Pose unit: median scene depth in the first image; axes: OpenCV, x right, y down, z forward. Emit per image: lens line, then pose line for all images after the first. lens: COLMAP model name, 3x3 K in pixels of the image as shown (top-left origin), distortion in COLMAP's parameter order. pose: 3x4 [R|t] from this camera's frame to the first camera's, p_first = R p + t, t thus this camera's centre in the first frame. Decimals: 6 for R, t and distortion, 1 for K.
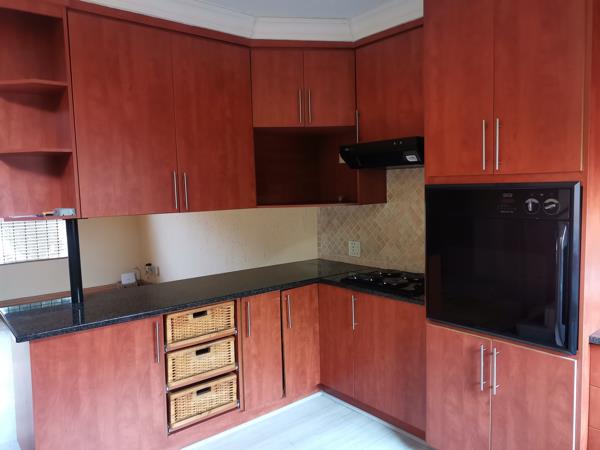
lens RADIAL K [[444.1, 0, 300.0], [0, 444.1, 225.0], [0, 0, 1]] dist [-0.042816, -0.002435]
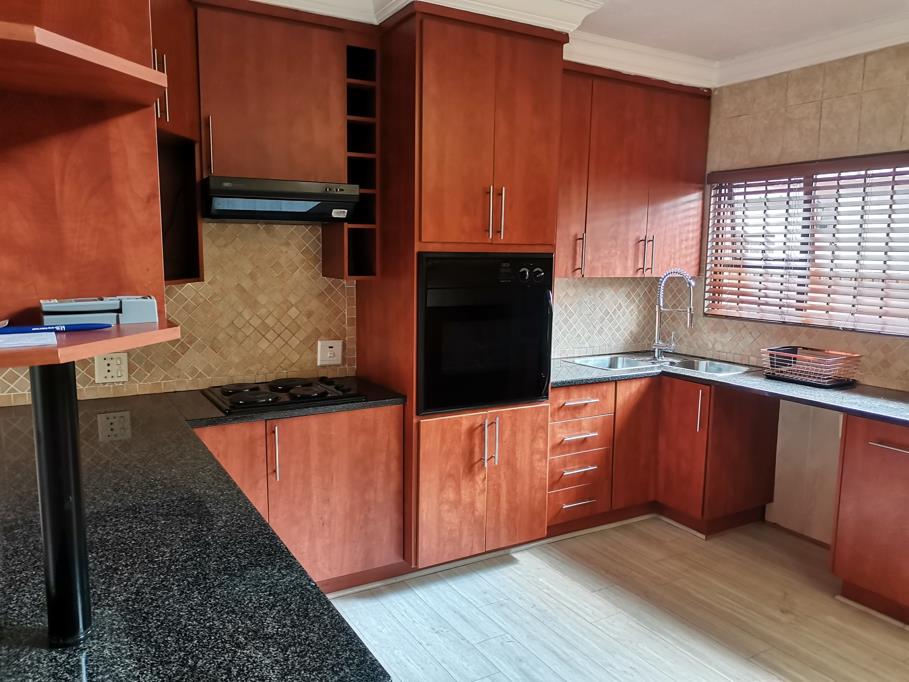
lens RADIAL K [[688.1, 0, 454.5], [0, 688.1, 341.0], [0, 0, 1]] dist [-0.000831, -0.006107]
pose [[0.154045, -0.103841, 0.982592, -1.044208], [0.068499, 0.993192, 0.094222, -0.045576], [-0.985687, 0.052793, 0.160109, 0.794609]]
